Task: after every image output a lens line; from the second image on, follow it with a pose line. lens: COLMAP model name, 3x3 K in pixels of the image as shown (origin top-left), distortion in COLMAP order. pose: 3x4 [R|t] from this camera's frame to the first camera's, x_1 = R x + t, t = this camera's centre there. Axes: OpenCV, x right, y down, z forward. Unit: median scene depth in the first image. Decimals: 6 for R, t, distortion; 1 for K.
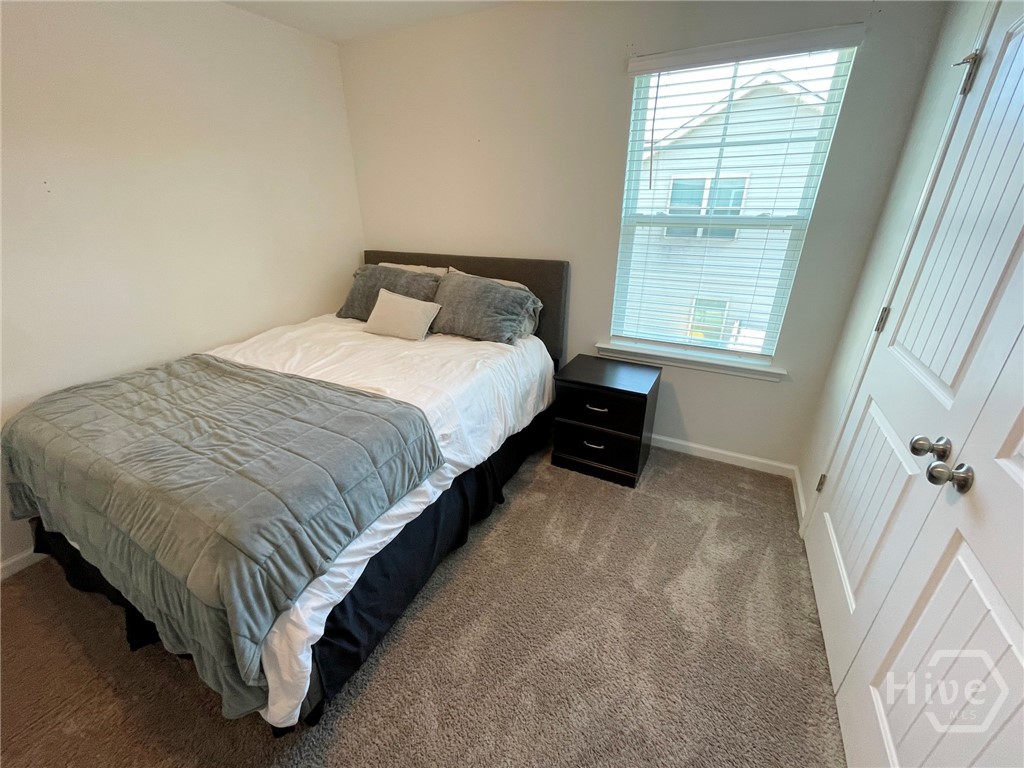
lens RADIAL K [[414.3, 0, 511.7], [0, 414.3, 385.3], [0, 0, 1]] dist [-0.005914, 0.002455]
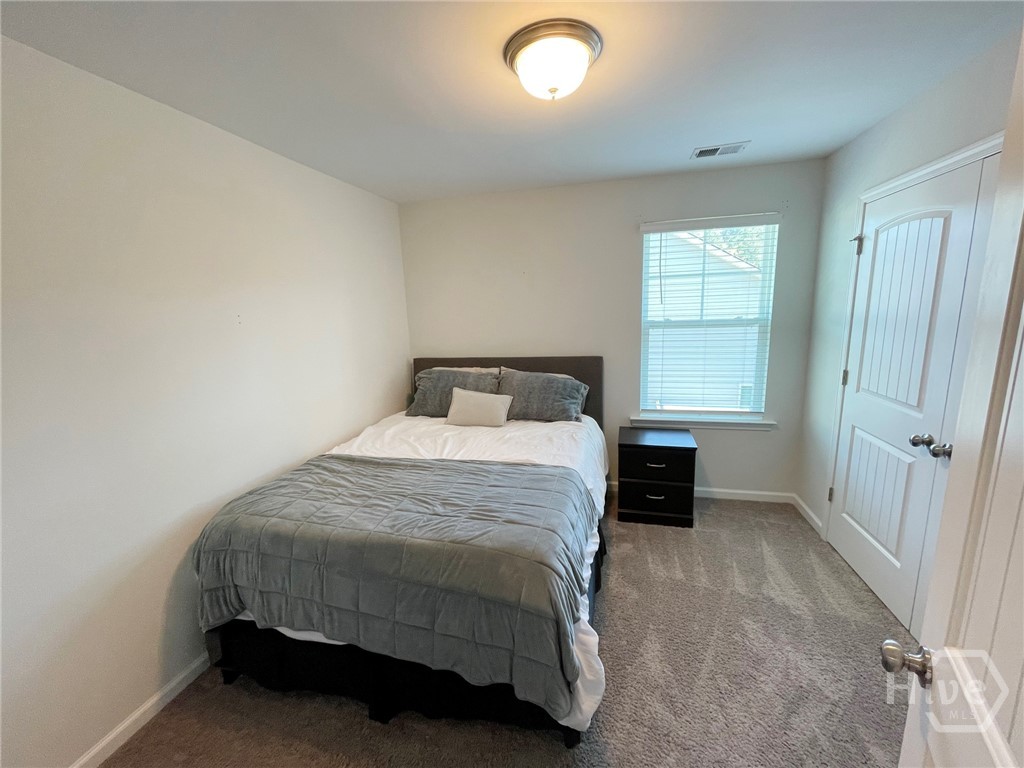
lens RADIAL K [[414.3, 0, 510.1], [0, 414.3, 384.2], [0, 0, 1]] dist [-0.005914, 0.002455]
pose [[0.974261, -0.072246, 0.213532, -0.495820], [0.120433, 0.967550, -0.222131, 0.046094], [-0.190555, 0.242130, 0.951347, -0.185802]]
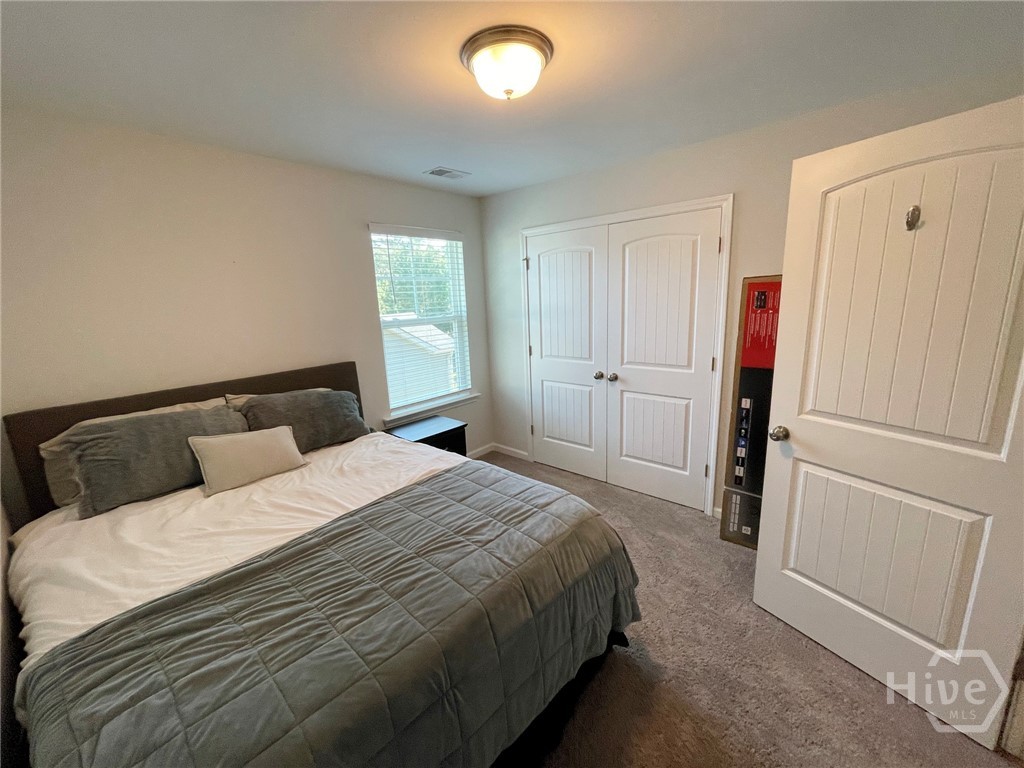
lens RADIAL K [[414.3, 0, 514.4], [0, 414.3, 384.7], [0, 0, 1]] dist [-0.005914, 0.002455]
pose [[0.243188, -0.209096, 0.947174, -1.023158], [0.429585, 0.898718, 0.088102, -0.162762], [-0.869664, 0.385467, 0.308382, 0.288799]]
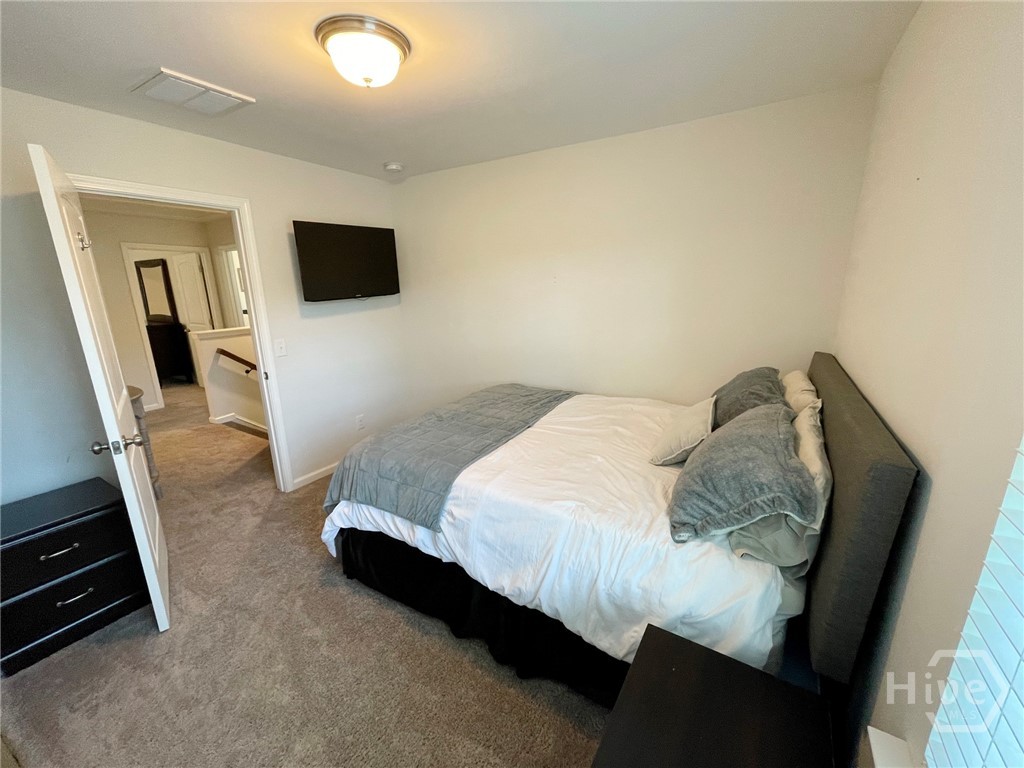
lens RADIAL K [[414.3, 0, 510.6], [0, 414.3, 386.1], [0, 0, 1]] dist [-0.005914, 0.002455]
pose [[-0.063808, 0.257501, -0.964169, 0.554982], [-0.394532, 0.880923, 0.261378, -0.363672], [0.916664, 0.397074, 0.045383, 0.729457]]
